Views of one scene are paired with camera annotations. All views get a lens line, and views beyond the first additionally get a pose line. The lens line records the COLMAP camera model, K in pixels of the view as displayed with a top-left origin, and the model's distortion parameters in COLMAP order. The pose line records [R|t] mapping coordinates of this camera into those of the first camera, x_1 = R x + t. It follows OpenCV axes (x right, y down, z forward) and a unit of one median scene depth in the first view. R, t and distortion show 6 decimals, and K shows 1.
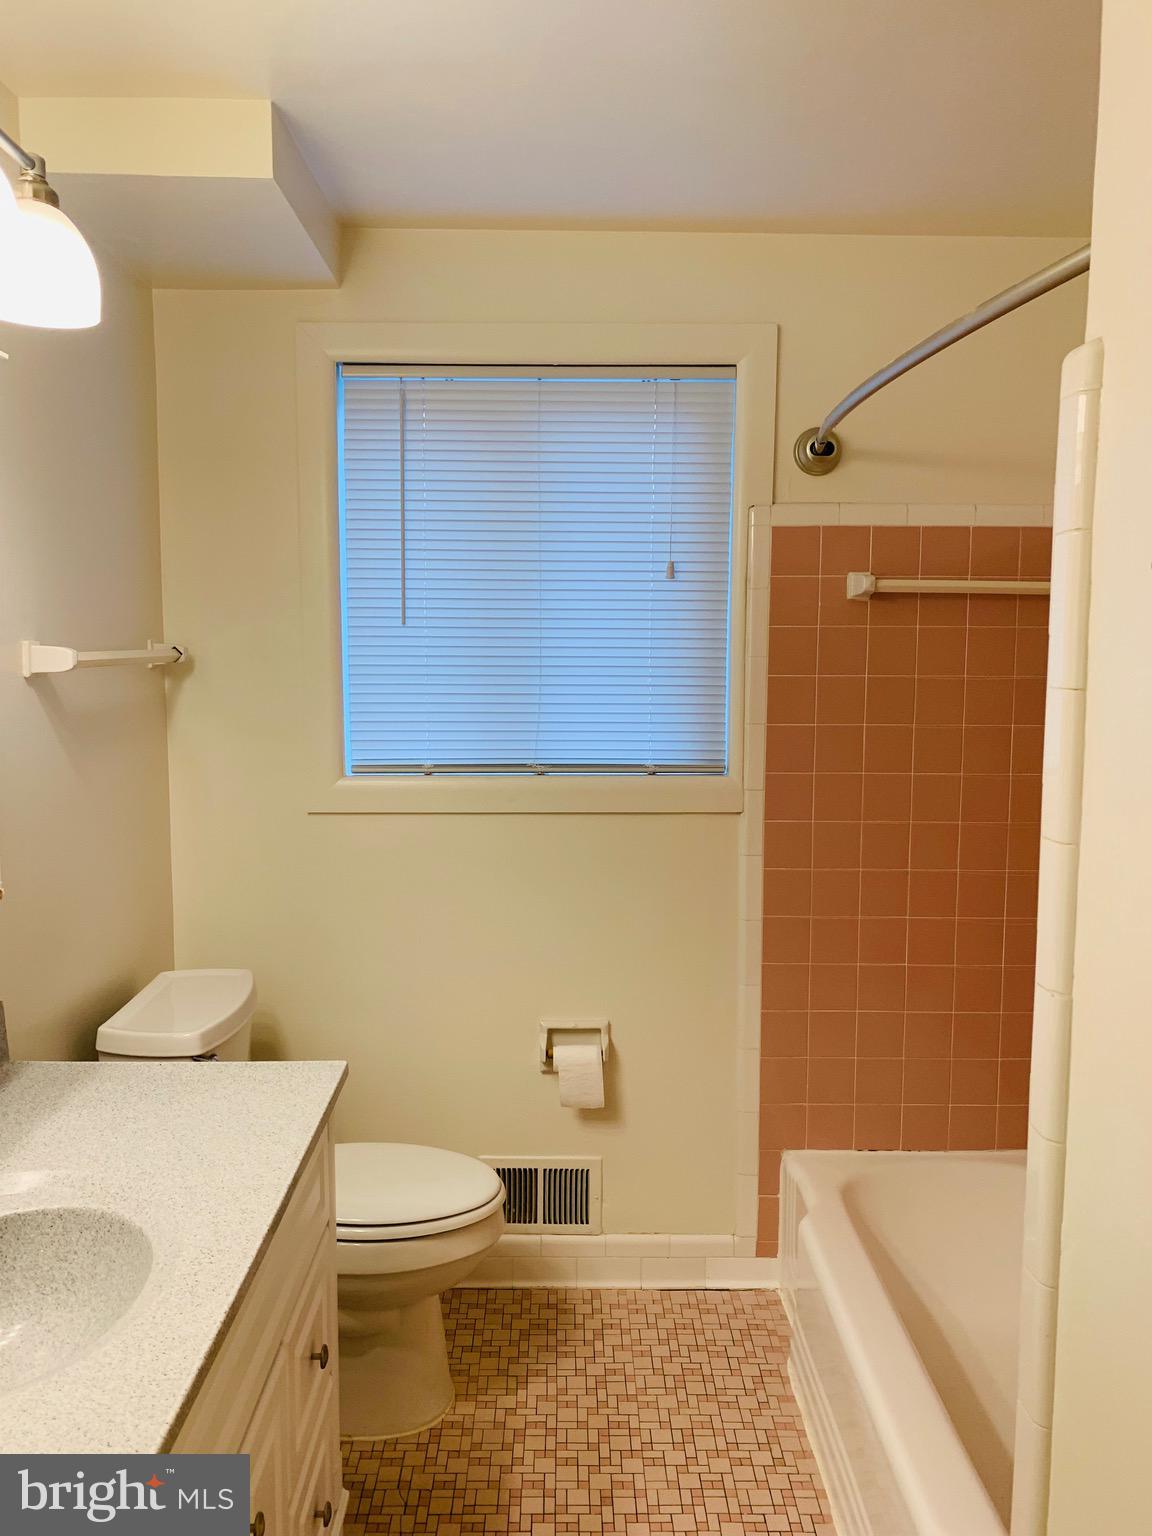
lens RADIAL K [[1188.7, 0, 574.3], [0, 1188.7, 763.3], [0, 0, 1]] dist [0.032477, -0.030827]
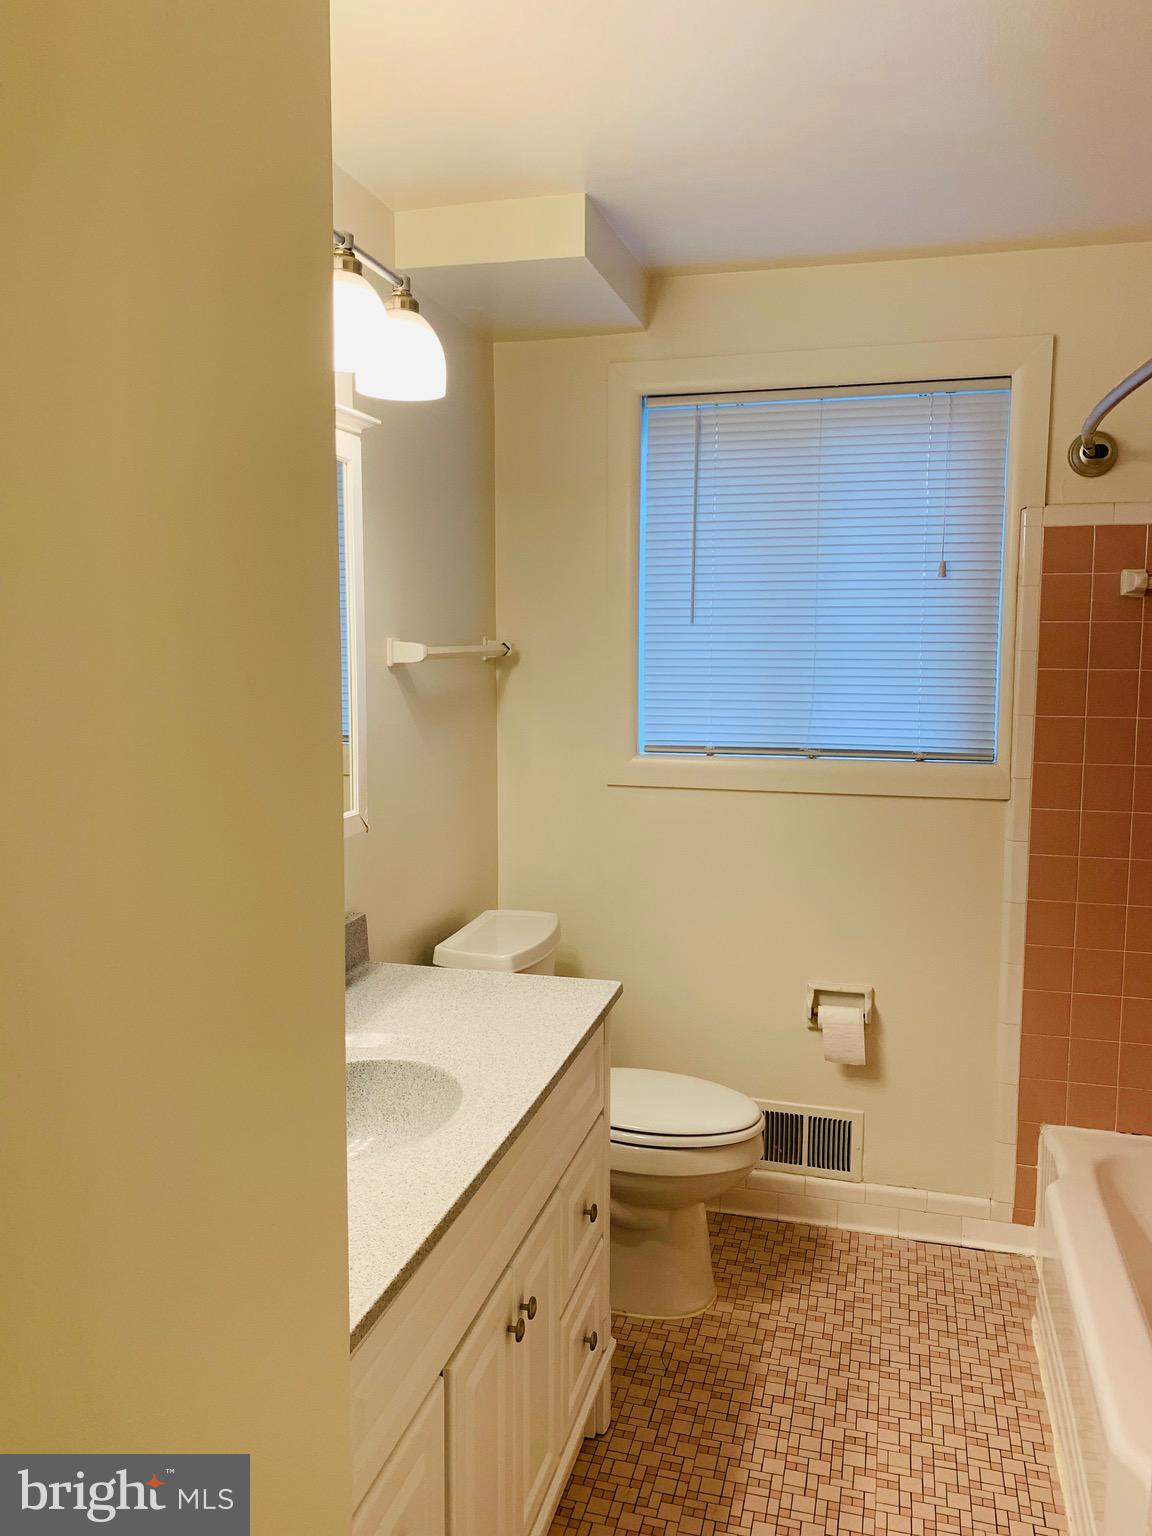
lens RADIAL K [[1188.6, 0, 576.0], [0, 1188.6, 768.0], [0, 0, 1]] dist [0.030794, -0.005826]
pose [[0.961958, 0.029108, -0.271641, 0.061774], [-0.027019, 0.999570, 0.011429, 0.012316], [0.271856, -0.003655, 0.962331, -0.126311]]
